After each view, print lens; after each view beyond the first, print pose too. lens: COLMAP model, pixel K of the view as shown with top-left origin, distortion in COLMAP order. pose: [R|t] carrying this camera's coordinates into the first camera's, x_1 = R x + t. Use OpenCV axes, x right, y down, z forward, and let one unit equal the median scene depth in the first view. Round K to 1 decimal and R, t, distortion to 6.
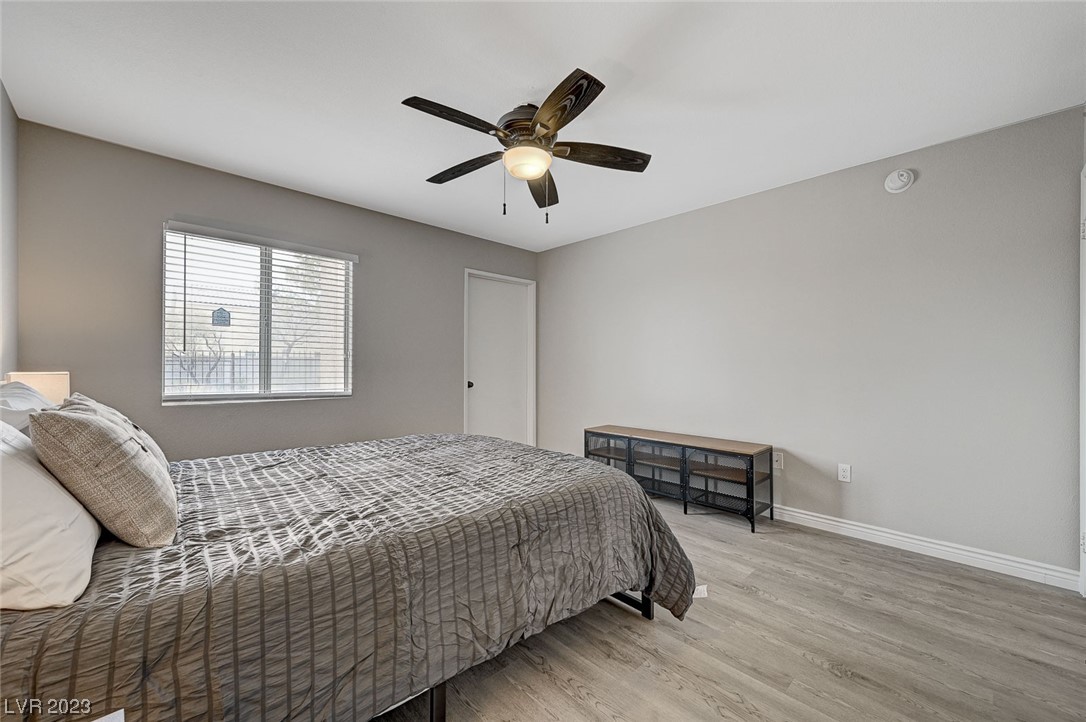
lens RADIAL K [[430.3, 0, 536.9], [0, 430.3, 361.2], [0, 0, 1]] dist [0.000550, 0.001139]
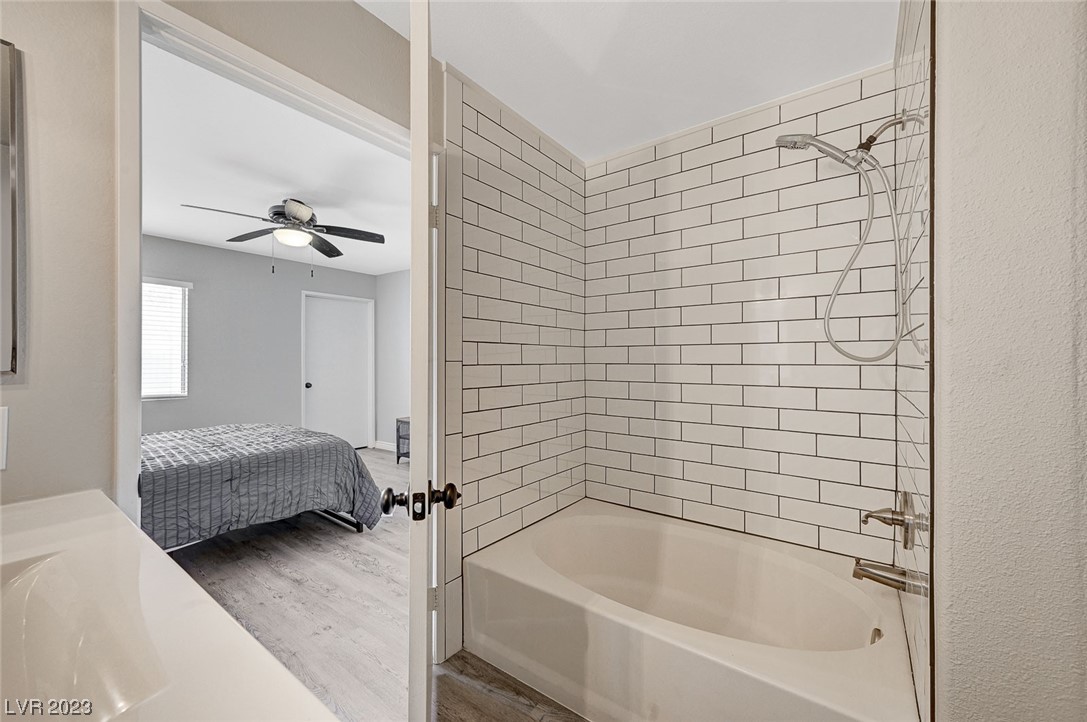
lens RADIAL K [[430.7, 0, 543.7], [0, 430.7, 354.9], [0, 0, 1]] dist [0.000550, 0.001139]
pose [[0.986950, -0.007567, 0.160848, 0.720342], [0.008226, 0.999960, -0.003434, -0.053228], [-0.160816, 0.004713, 0.986973, -0.731287]]
